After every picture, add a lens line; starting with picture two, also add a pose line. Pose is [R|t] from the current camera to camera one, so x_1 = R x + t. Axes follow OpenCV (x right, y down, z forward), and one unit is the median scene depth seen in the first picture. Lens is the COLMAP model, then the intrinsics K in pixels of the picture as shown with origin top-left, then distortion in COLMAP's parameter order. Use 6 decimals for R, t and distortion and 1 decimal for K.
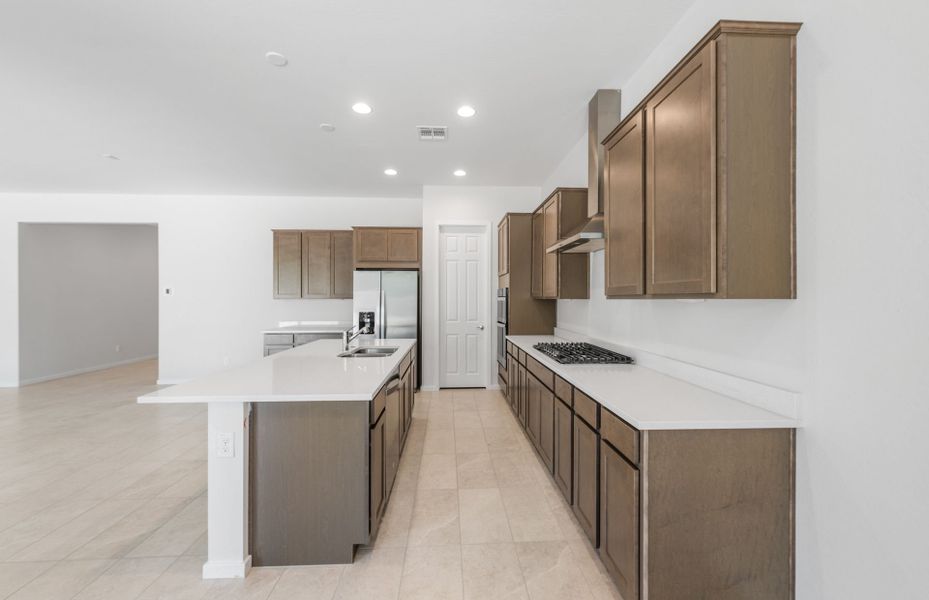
lens RADIAL K [[378.5, 0, 470.6], [0, 378.5, 292.7], [0, 0, 1]] dist [0.001292, -0.000608]
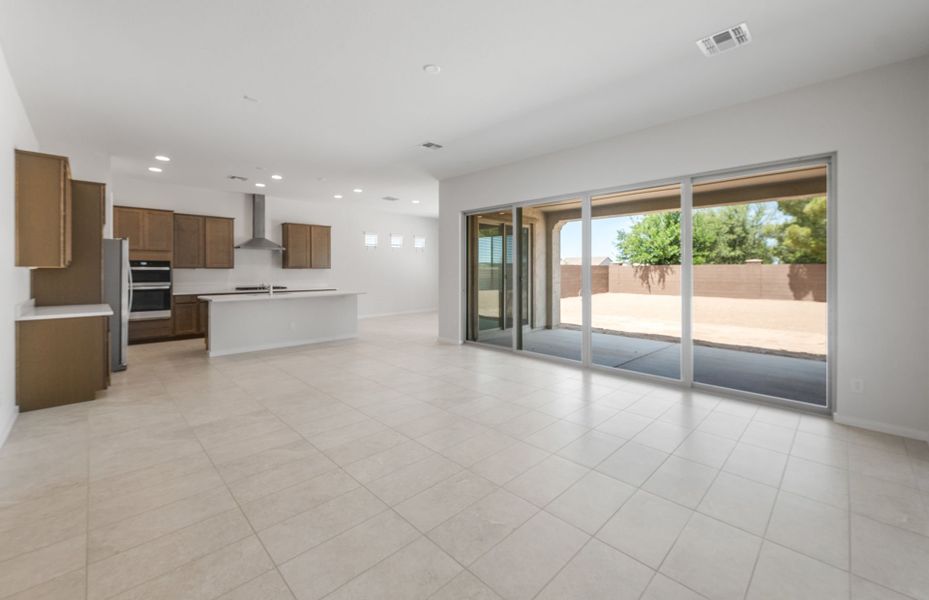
lens RADIAL K [[378.5, 0, 469.7], [0, 378.5, 278.4], [0, 0, 1]] dist [0.001292, -0.000608]
pose [[-0.671566, -0.014929, 0.740795, -1.524114], [-0.013534, 0.999877, 0.007881, 0.023767], [-0.740821, -0.004733, -0.671685, 0.969695]]
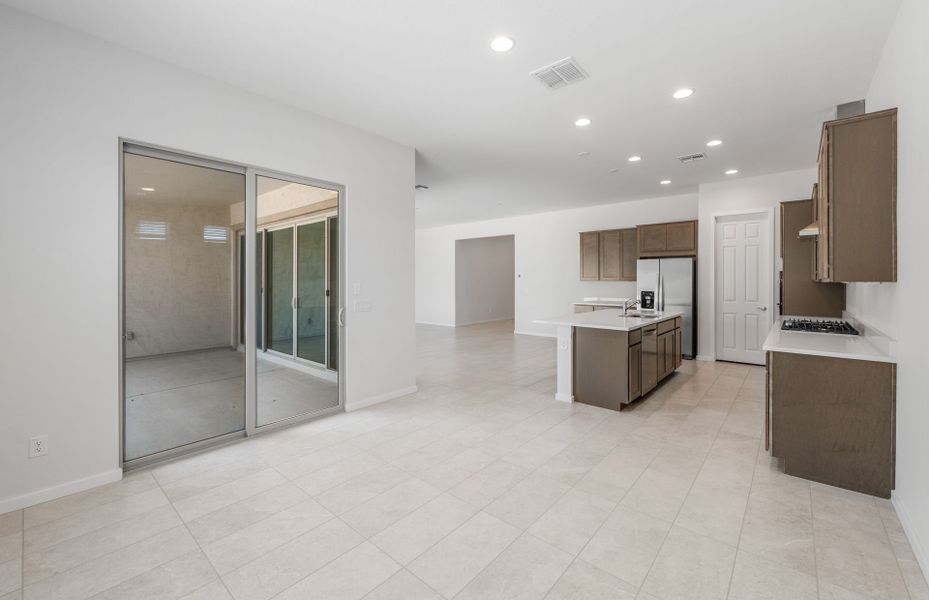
lens RADIAL K [[378.5, 0, 463.8], [0, 378.5, 282.5], [0, 0, 1]] dist [0.001292, -0.000608]
pose [[0.716200, 0.005864, -0.697870, 0.173349], [0.009149, 0.999800, 0.017791, -0.006598], [0.697835, -0.019127, 0.716003, -0.353852]]
